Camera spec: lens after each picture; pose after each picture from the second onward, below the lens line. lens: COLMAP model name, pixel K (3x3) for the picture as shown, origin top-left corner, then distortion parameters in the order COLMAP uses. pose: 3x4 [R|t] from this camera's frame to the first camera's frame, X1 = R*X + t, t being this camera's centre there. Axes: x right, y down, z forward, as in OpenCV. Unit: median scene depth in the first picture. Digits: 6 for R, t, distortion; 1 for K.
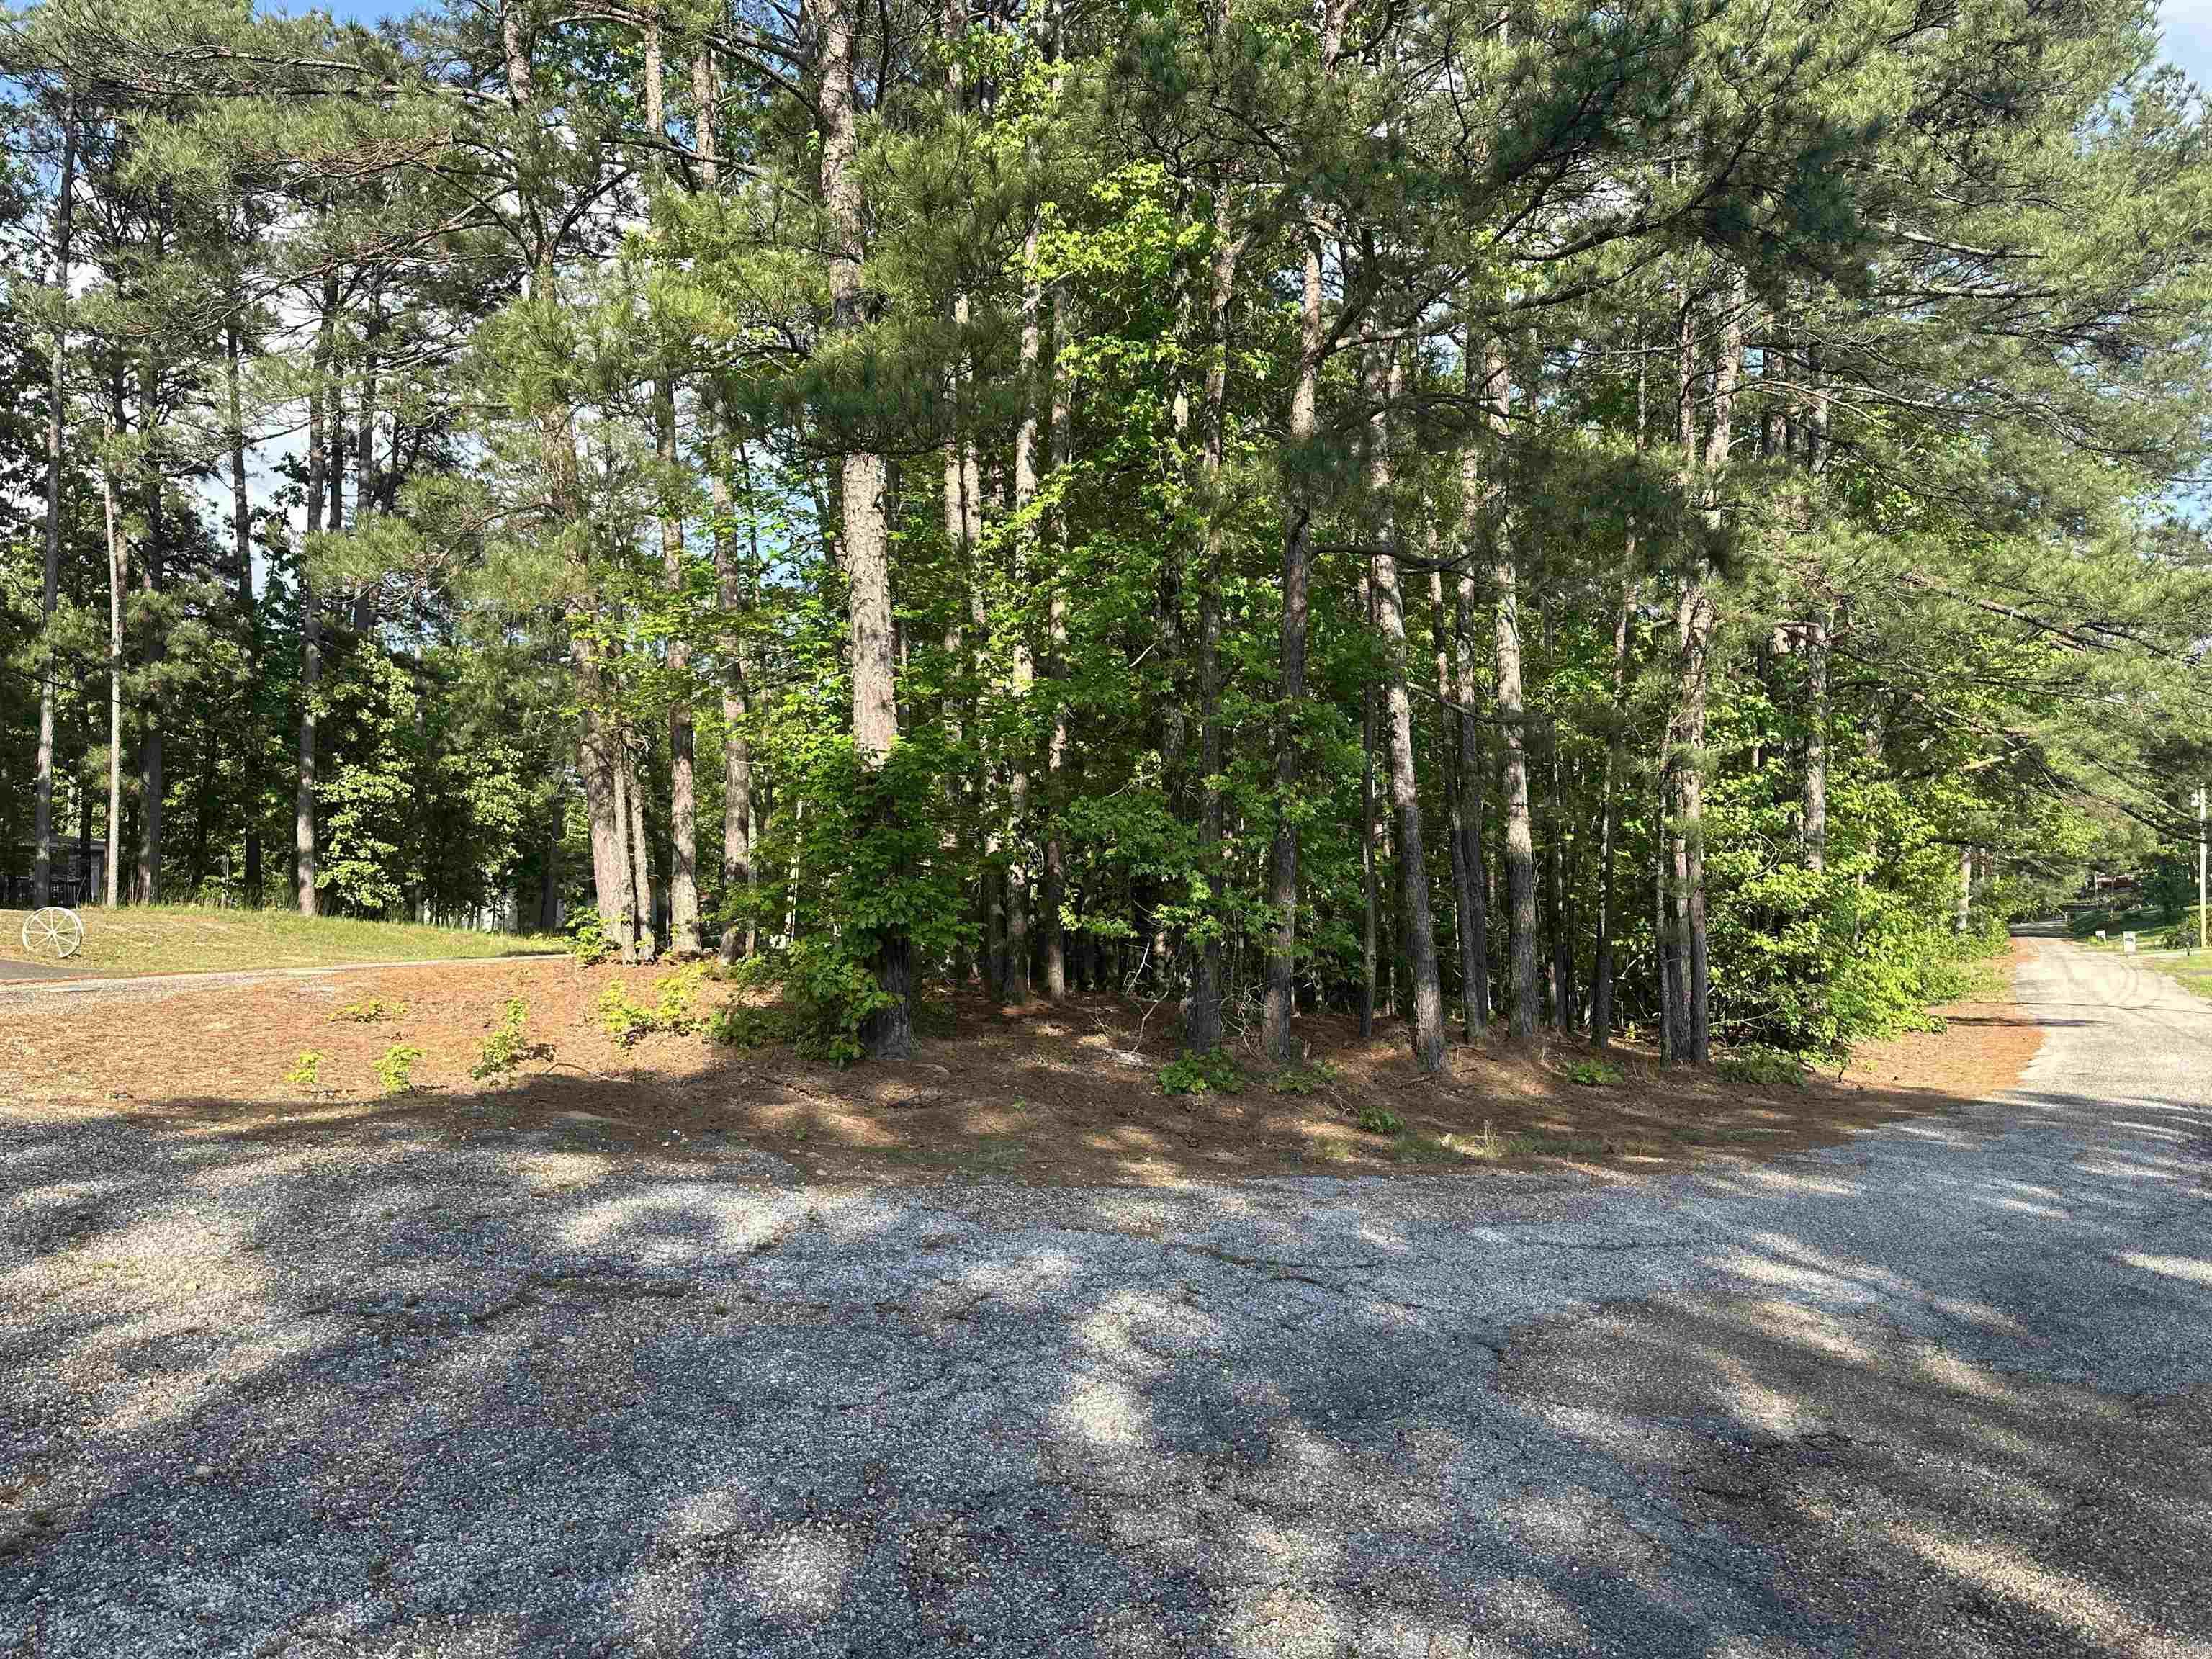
lens RADIAL K [[1479.2, 0, 1106.0], [0, 1479.2, 829.5], [0, 0, 1]] dist [0.105710, -0.107860]
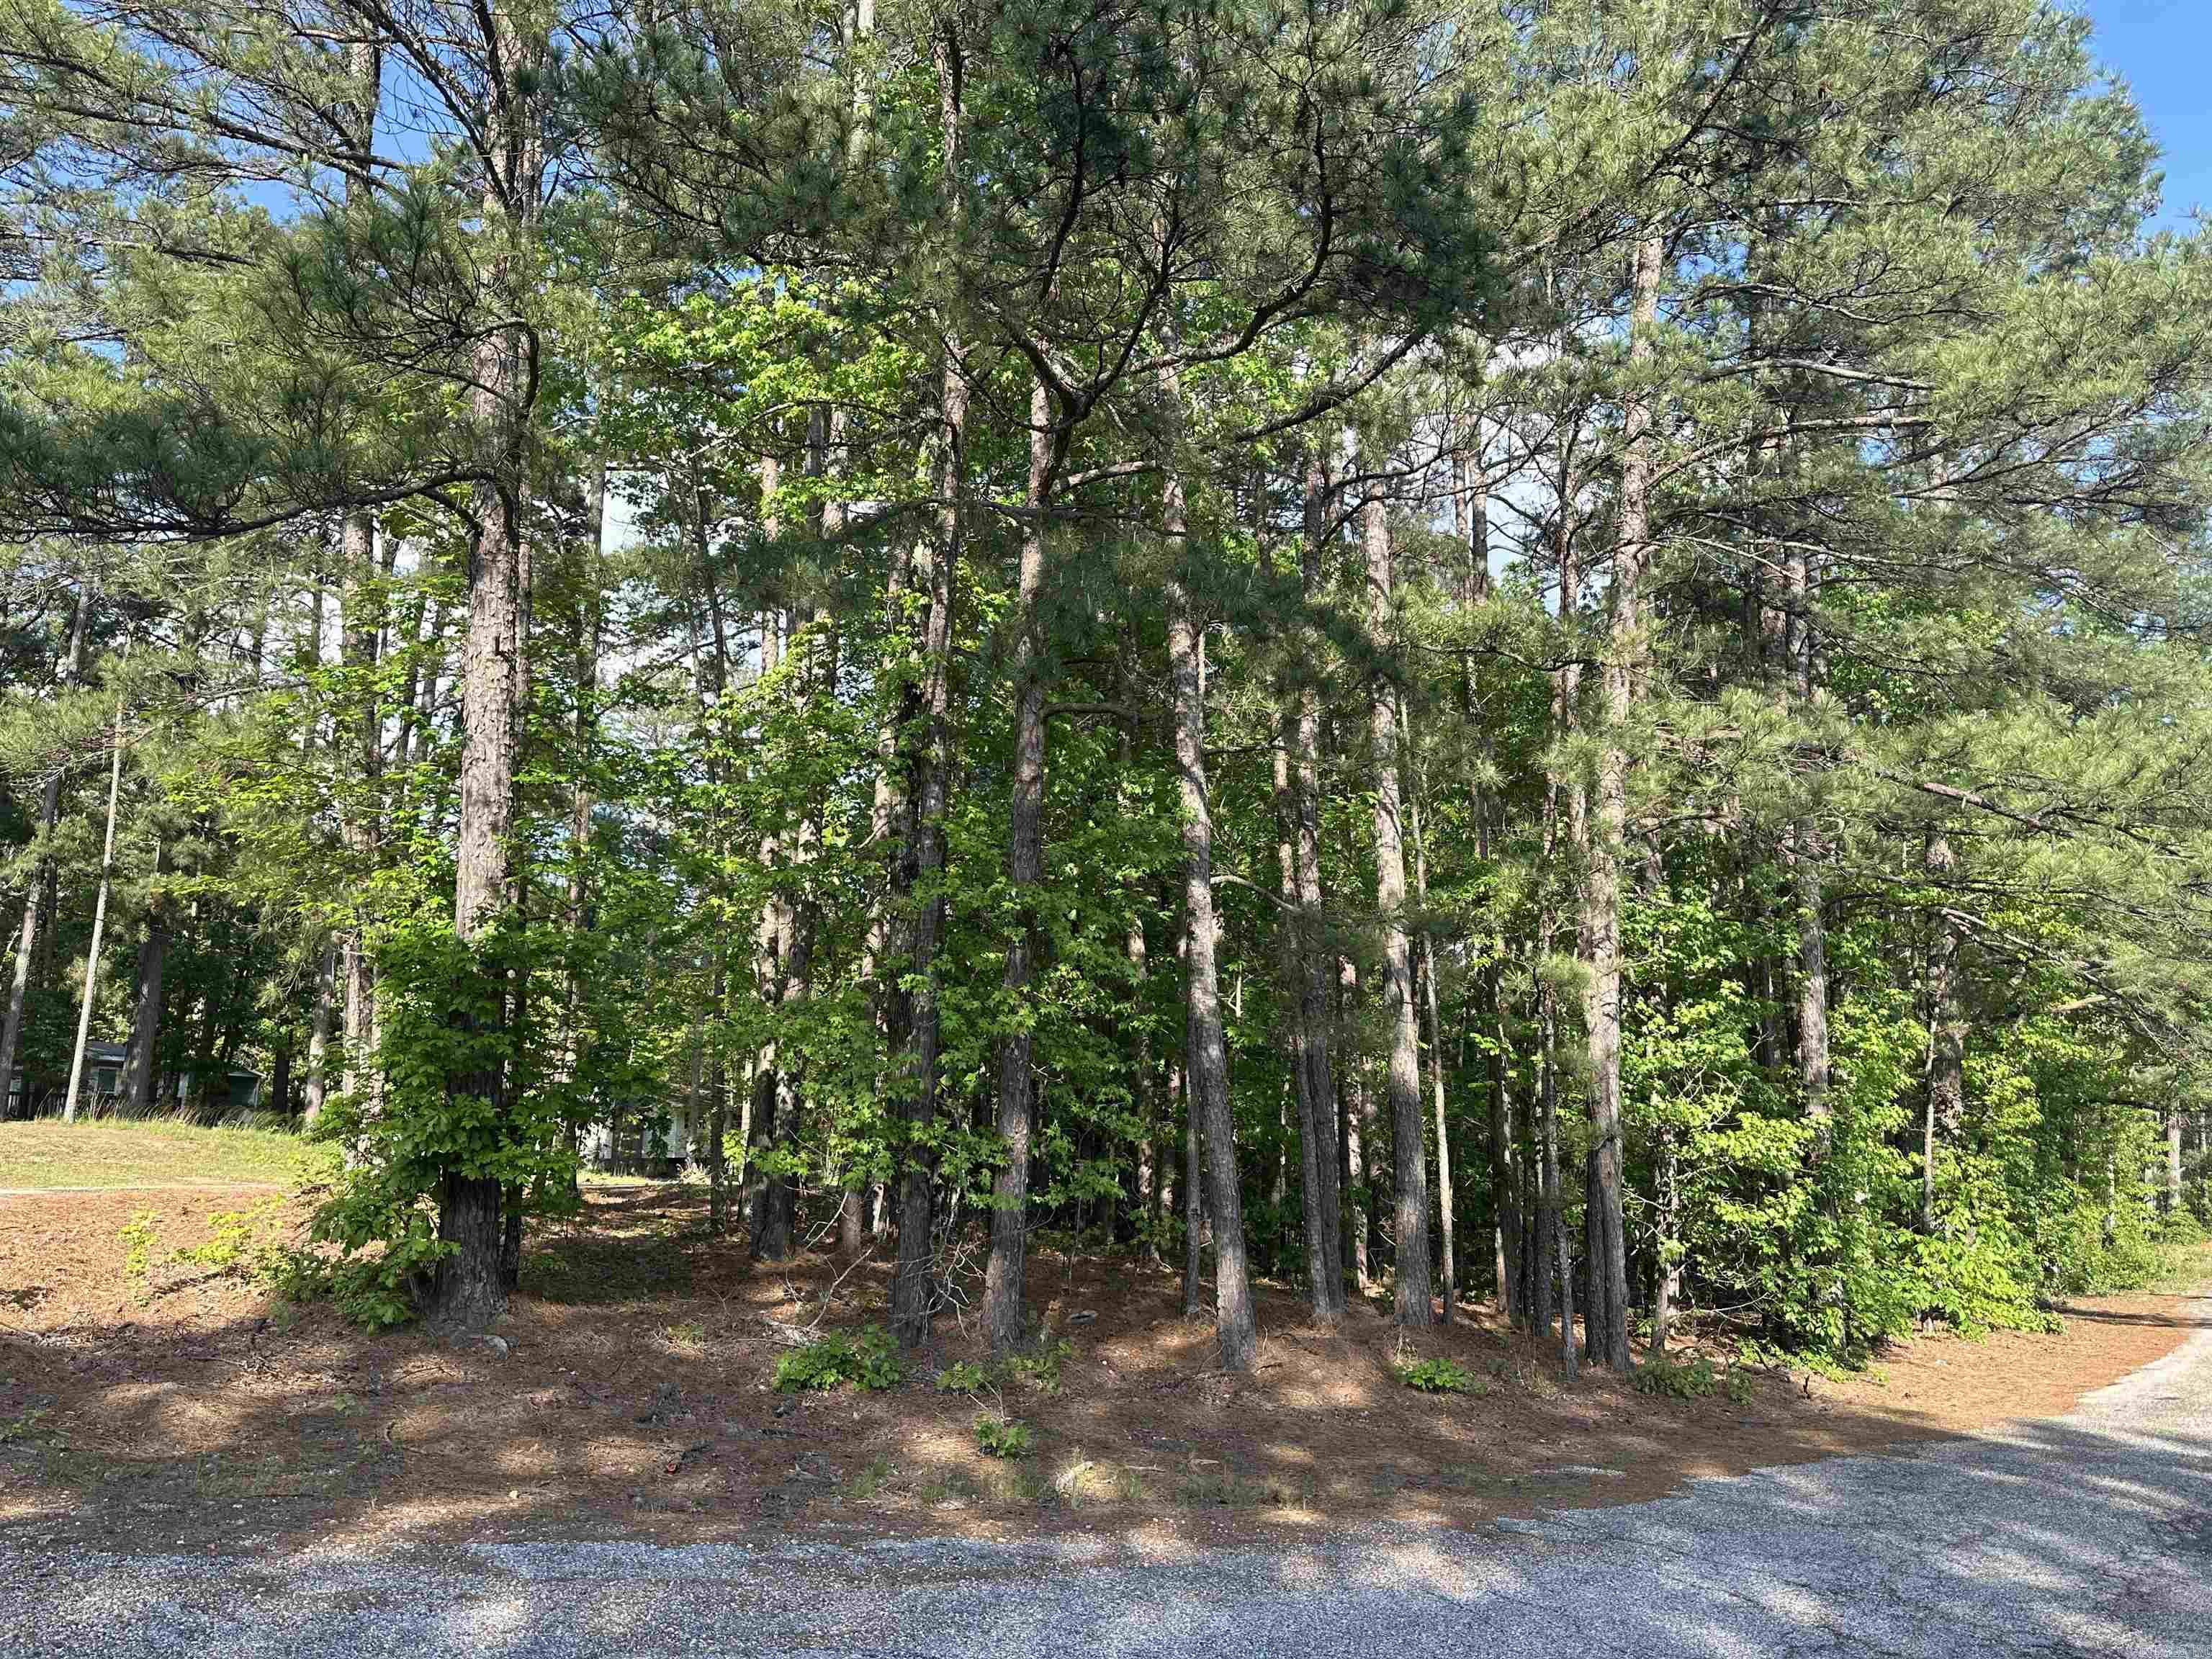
lens RADIAL K [[1479.2, 0, 1106.0], [0, 1479.2, 829.5], [0, 0, 1]] dist [0.105710, -0.107860]
pose [[0.993520, 0.004739, -0.113563, 0.197837], [-0.022580, 0.987445, -0.156344, 0.007020], [0.111396, 0.157895, 0.981152, 0.138088]]
